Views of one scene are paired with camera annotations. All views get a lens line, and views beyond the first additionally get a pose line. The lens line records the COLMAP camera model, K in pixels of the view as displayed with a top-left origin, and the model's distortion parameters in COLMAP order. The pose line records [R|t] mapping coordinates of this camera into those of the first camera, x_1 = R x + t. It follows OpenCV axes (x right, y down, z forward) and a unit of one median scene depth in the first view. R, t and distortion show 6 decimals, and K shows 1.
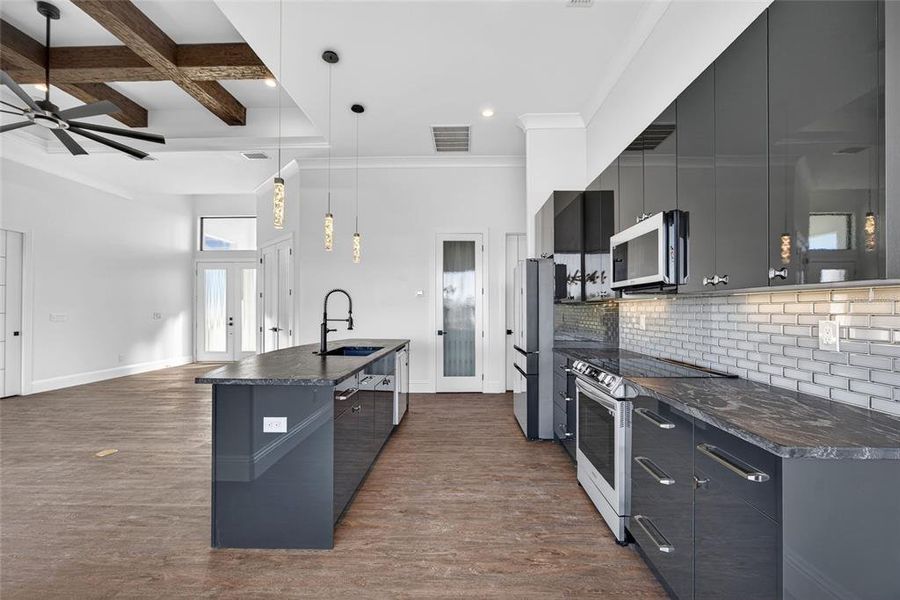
lens RADIAL K [[383.6, 0, 450.0], [0, 383.6, 300.0], [0, 0, 1]] dist [-0.000271, 0.000139]
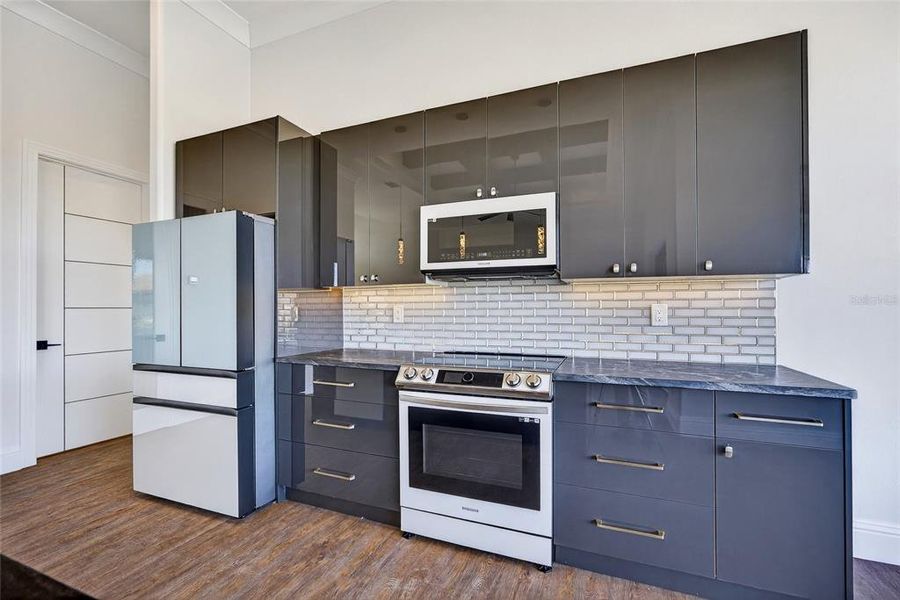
lens RADIAL K [[383.6, 0, 450.0], [0, 383.6, 300.0], [0, 0, 1]] dist [-0.000271, 0.000139]
pose [[0.348866, 0.002788, 0.937168, -0.340552], [-0.015775, 0.999871, 0.002898, 0.026531], [-0.937040, -0.015794, 0.348866, 0.713872]]
